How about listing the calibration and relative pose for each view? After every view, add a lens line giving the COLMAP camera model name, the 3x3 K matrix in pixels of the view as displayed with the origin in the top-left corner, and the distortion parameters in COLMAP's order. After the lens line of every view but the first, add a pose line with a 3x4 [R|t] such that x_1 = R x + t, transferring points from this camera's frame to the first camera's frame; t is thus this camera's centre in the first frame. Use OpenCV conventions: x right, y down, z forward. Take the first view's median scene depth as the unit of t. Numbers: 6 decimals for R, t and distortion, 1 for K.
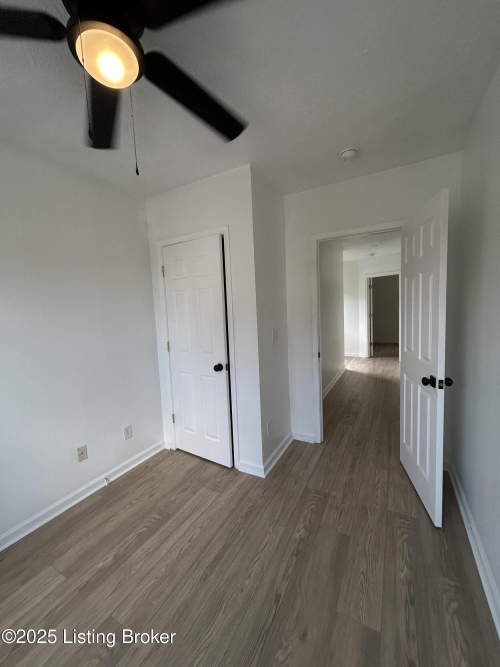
lens RADIAL K [[270.7, 0, 250.0], [0, 270.7, 333.5], [0, 0, 1]] dist [-0.001236, 0.000184]
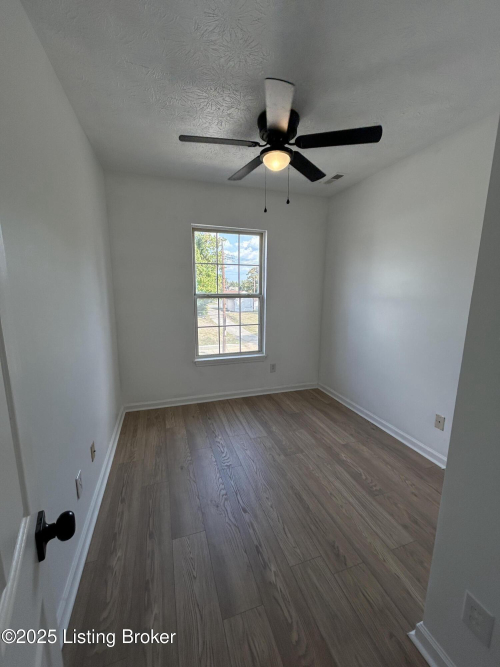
lens RADIAL K [[258.3, 0, 250.0], [0, 258.3, 333.5], [0, 0, 1]] dist [-0.001040, -0.000096]
pose [[-0.673756, 0.174255, -0.718115, 0.650921], [-0.045202, 0.960260, 0.275422, -0.155369], [0.737570, 0.218028, -0.639104, 1.269553]]
